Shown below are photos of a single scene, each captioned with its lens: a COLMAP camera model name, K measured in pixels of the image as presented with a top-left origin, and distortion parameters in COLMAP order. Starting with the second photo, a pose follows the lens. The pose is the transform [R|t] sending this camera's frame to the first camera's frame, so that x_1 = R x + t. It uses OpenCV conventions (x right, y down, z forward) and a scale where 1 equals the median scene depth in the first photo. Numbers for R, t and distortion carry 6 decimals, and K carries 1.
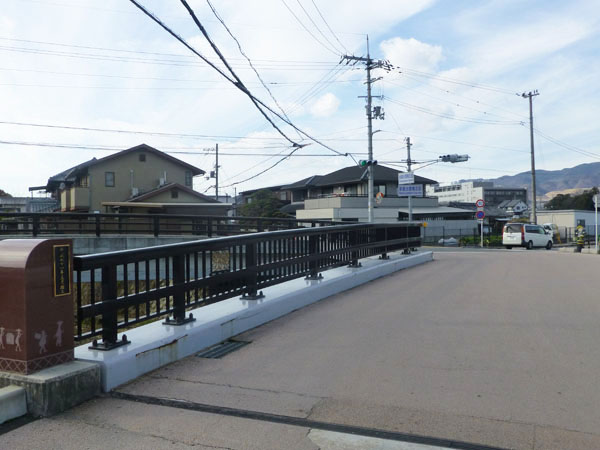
lens RADIAL K [[545.6, 0, 300.0], [0, 545.6, 225.0], [0, 0, 1]] dist [-0.013708, 0.001484]
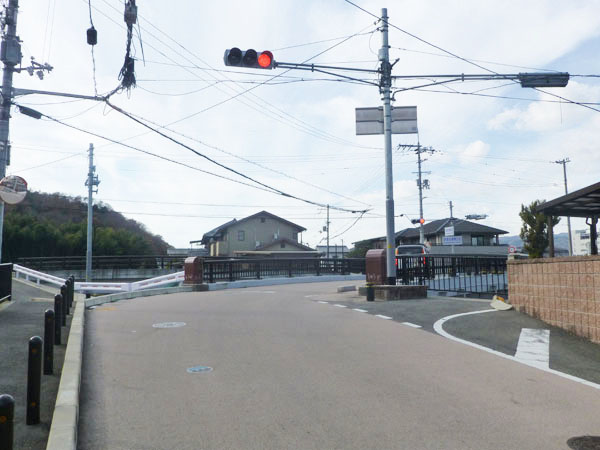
lens RADIAL K [[545.6, 0, 300.0], [0, 545.6, 225.0], [0, 0, 1]] dist [-0.013708, 0.001484]
pose [[0.966519, -0.020253, -0.255795, 0.176668], [-0.002975, 0.995929, -0.090093, 0.019192], [0.256579, 0.087838, 0.962524, -0.367863]]
